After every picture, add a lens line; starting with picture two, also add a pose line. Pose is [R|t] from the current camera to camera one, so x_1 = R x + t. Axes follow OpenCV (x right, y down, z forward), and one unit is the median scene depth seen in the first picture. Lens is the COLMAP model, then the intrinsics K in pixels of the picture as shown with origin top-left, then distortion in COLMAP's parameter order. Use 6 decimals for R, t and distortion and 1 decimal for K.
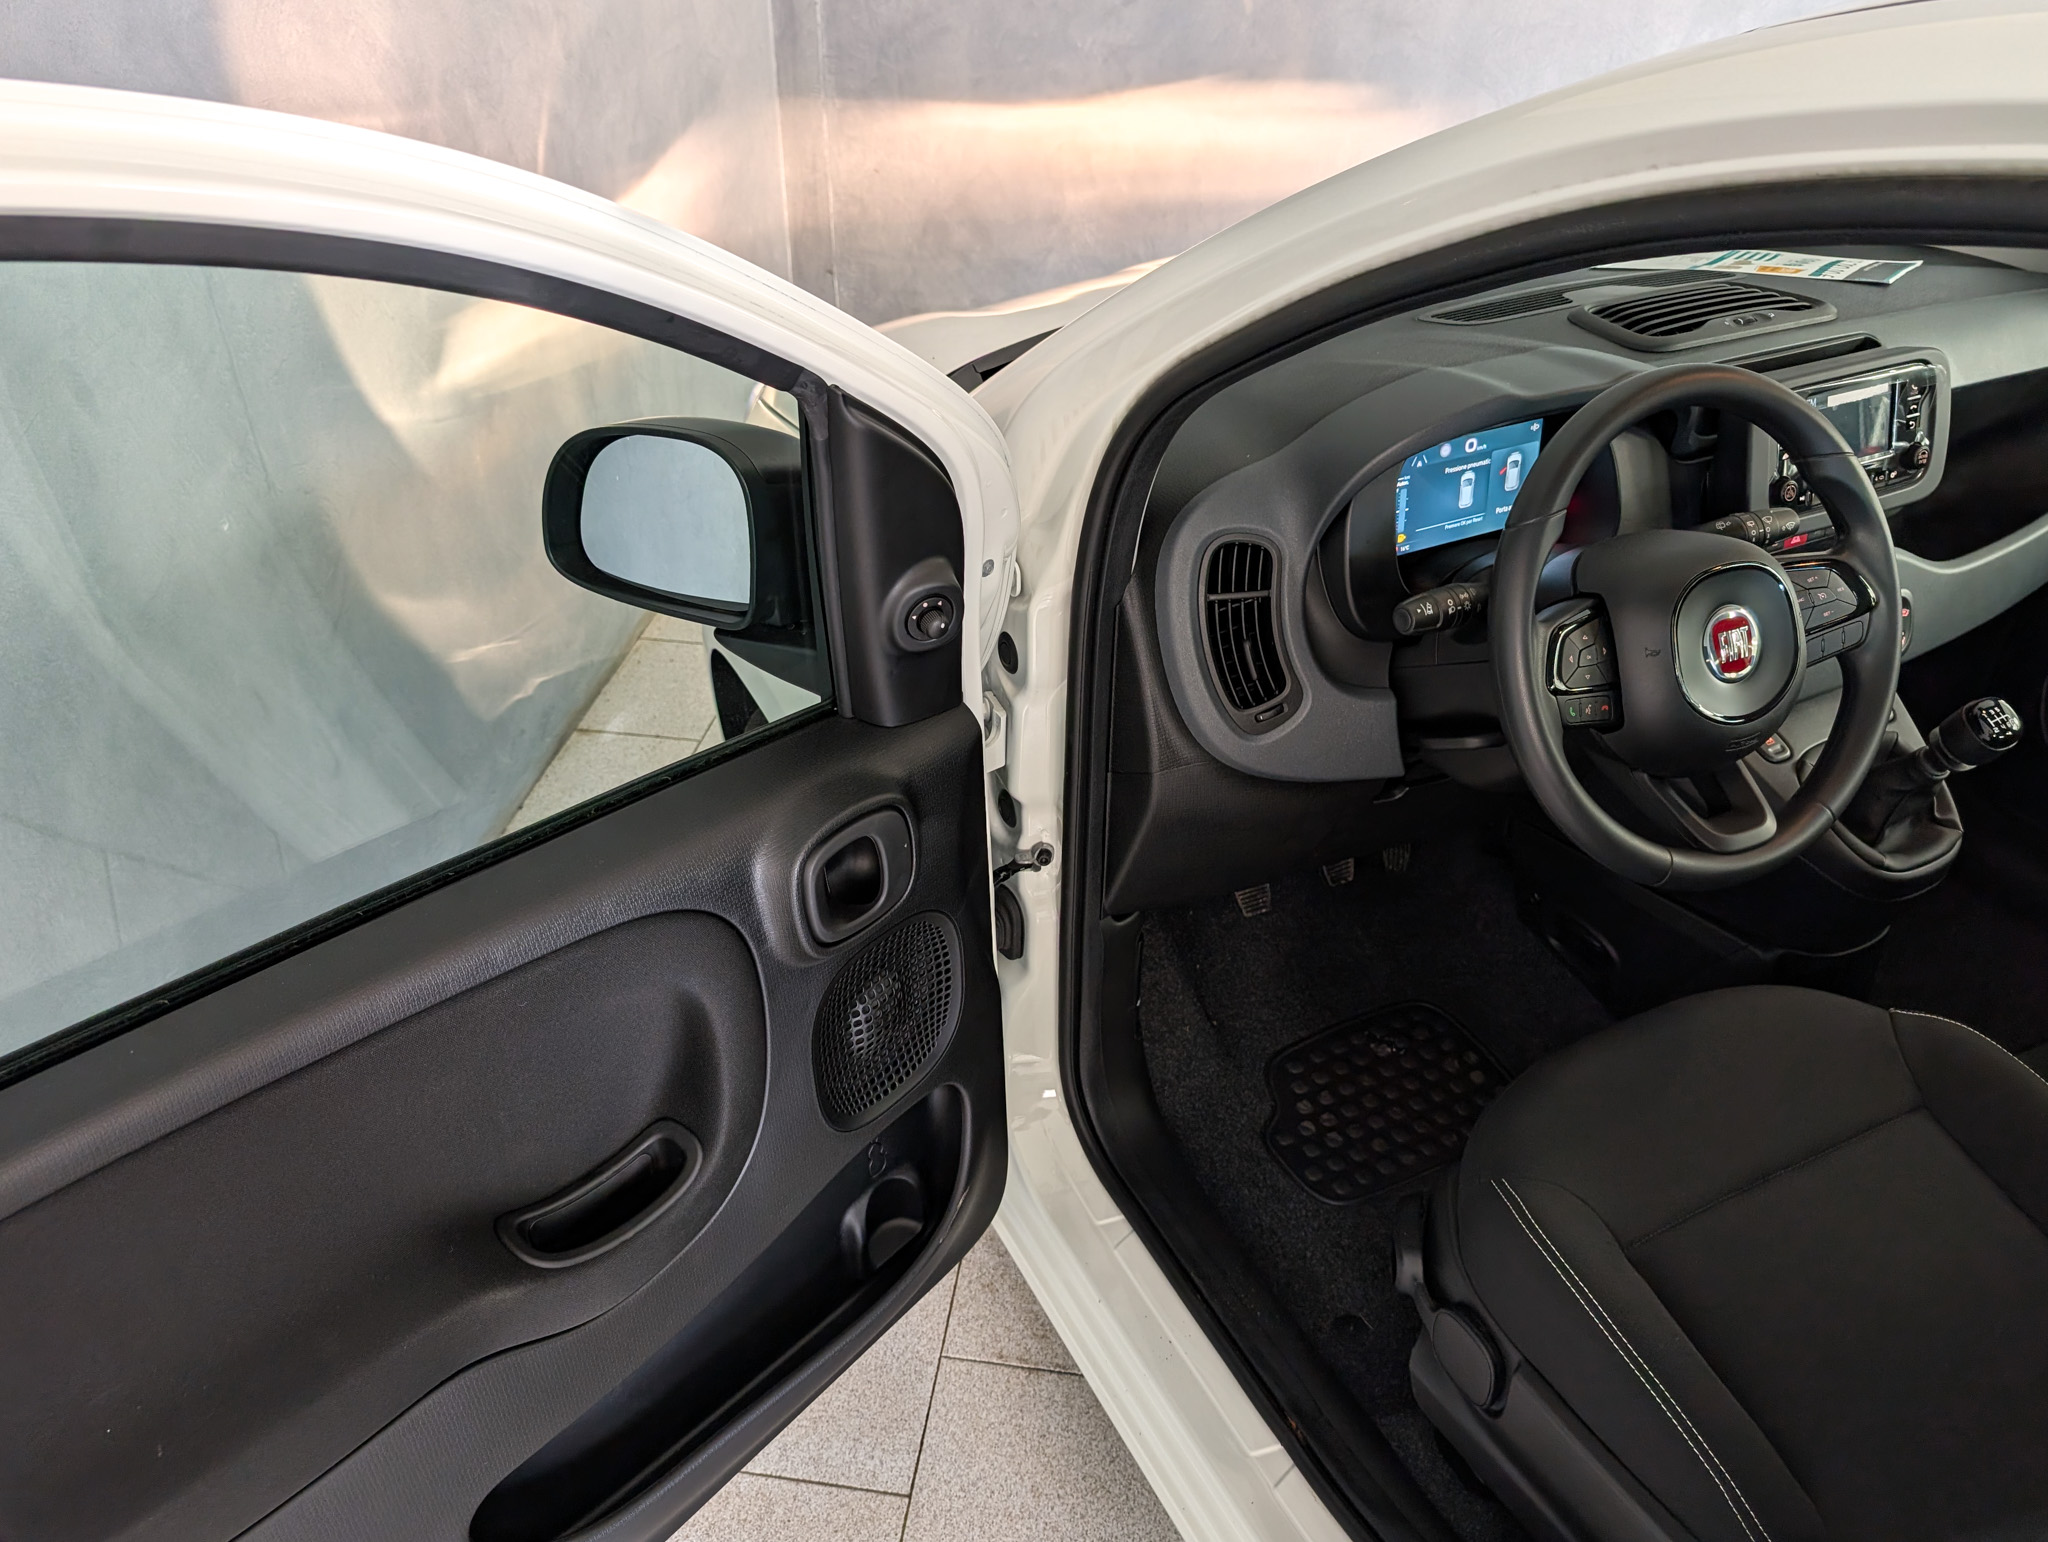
lens RADIAL K [[1467.1, 0, 950.1], [0, 1467.1, 771.0], [0, 0, 1]] dist [0.060383, -0.001368]
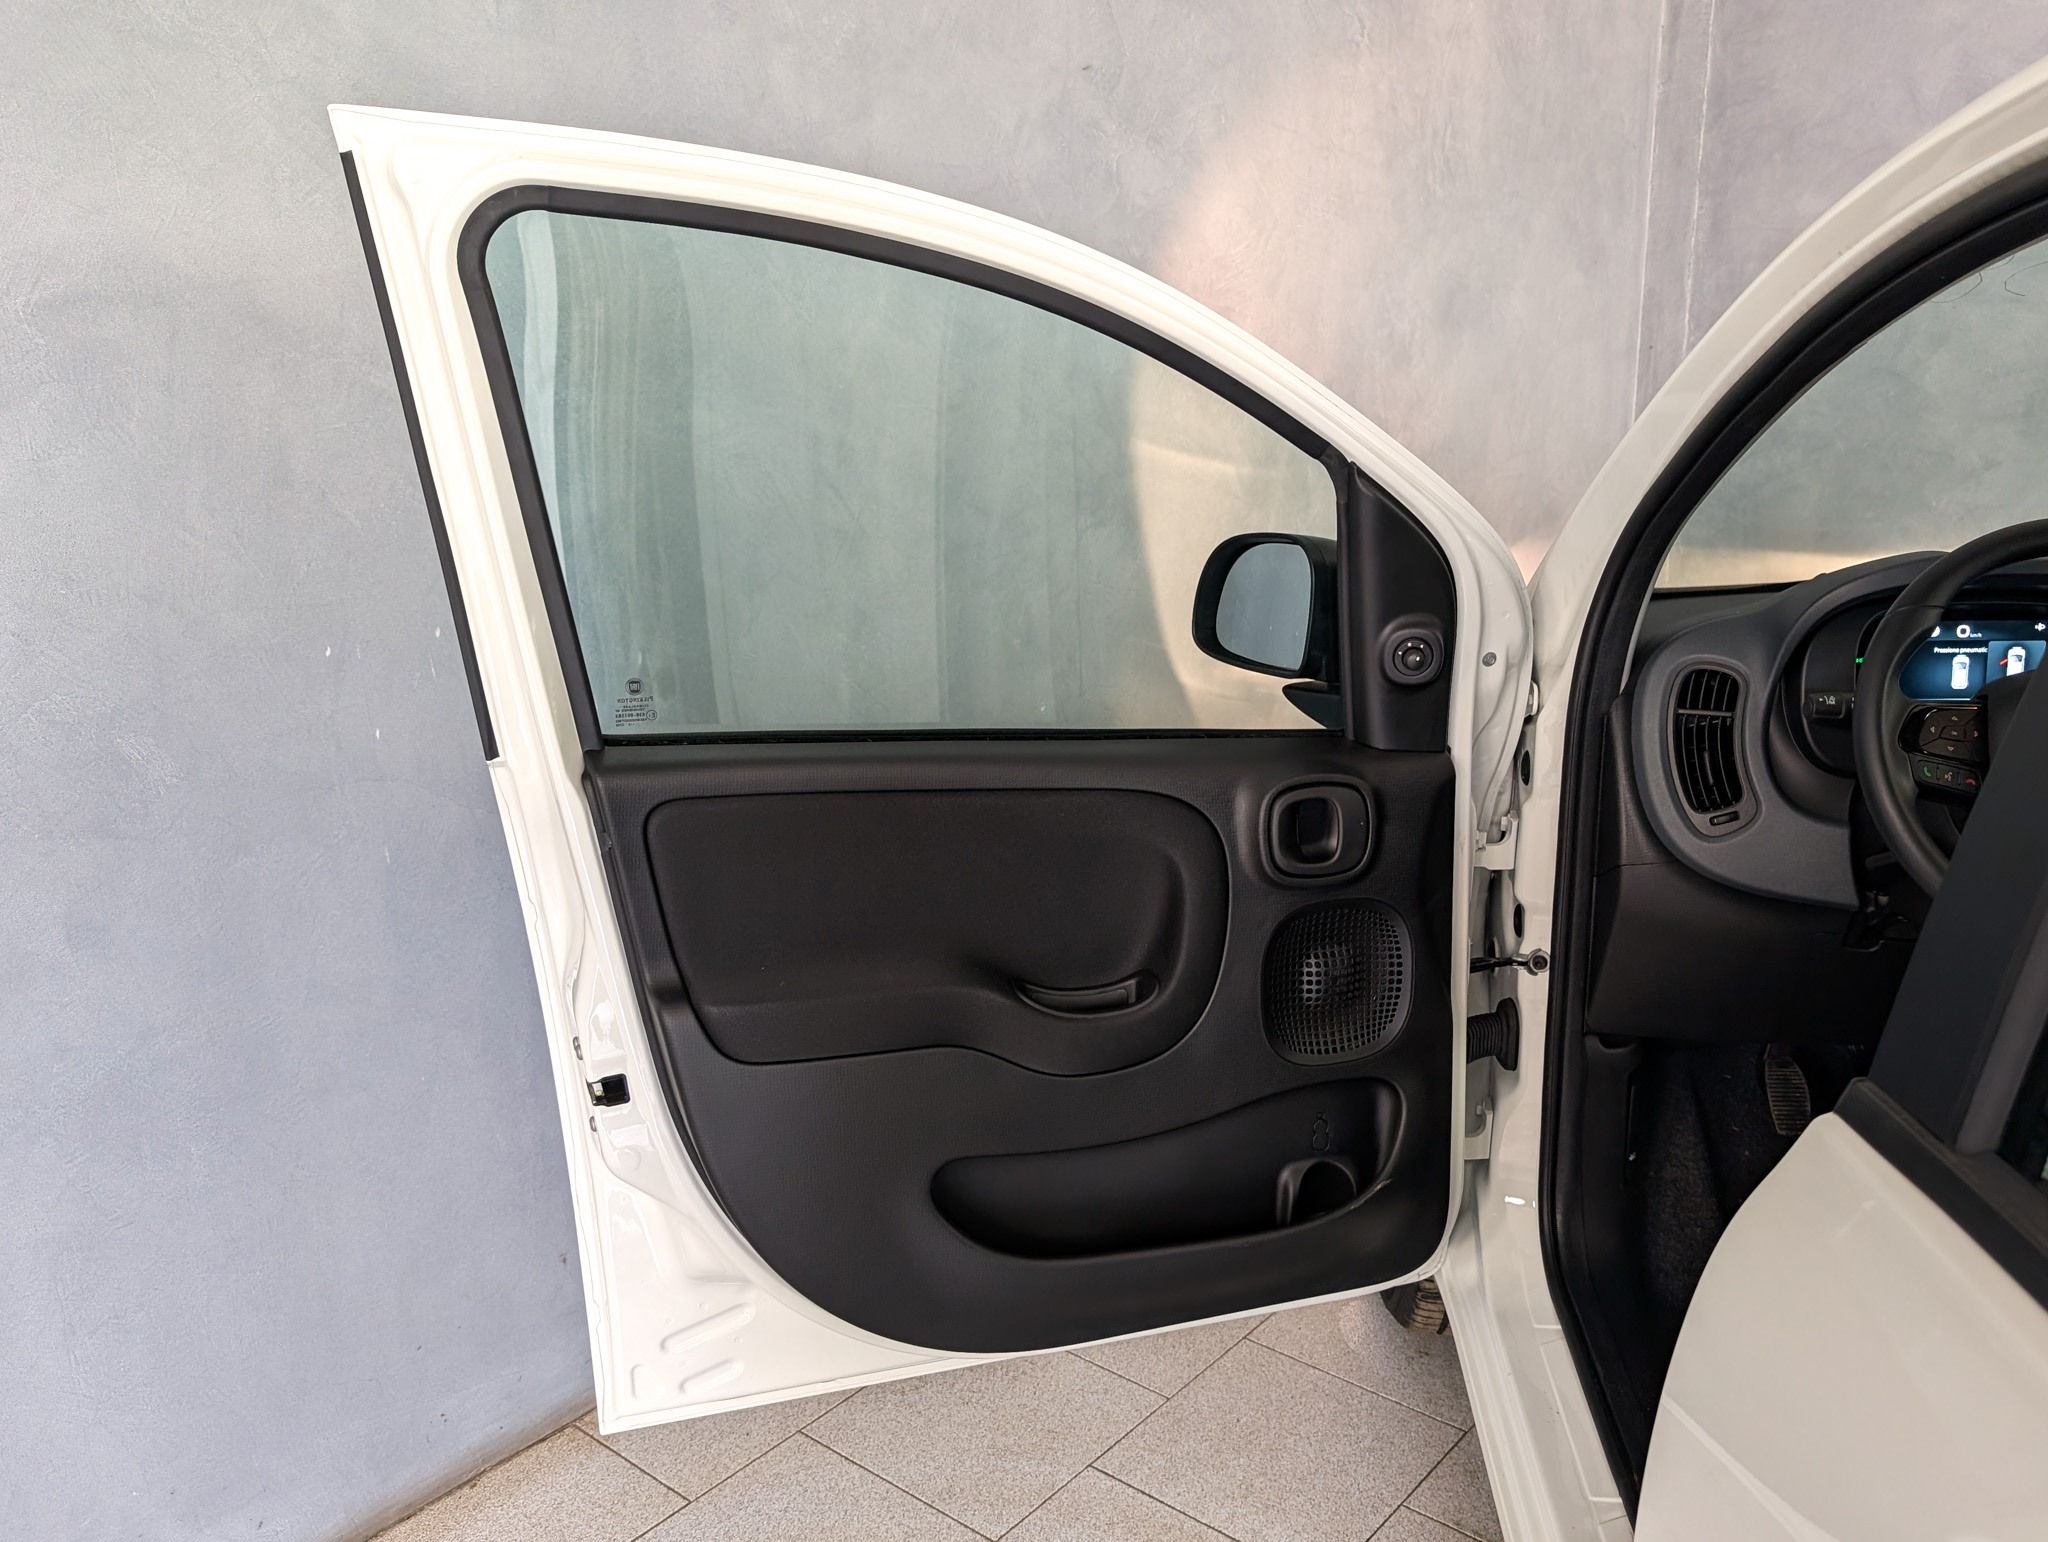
lens RADIAL K [[1447.1, 0, 1024.0], [0, 1447.1, 771.0], [0, 0, 1]] dist [0.004207, -0.000192]
pose [[0.858662, 0.148898, -0.490437, 0.298450], [-0.283644, 0.935037, -0.212727, 0.326228], [0.426902, 0.321770, 0.845114, -0.216136]]
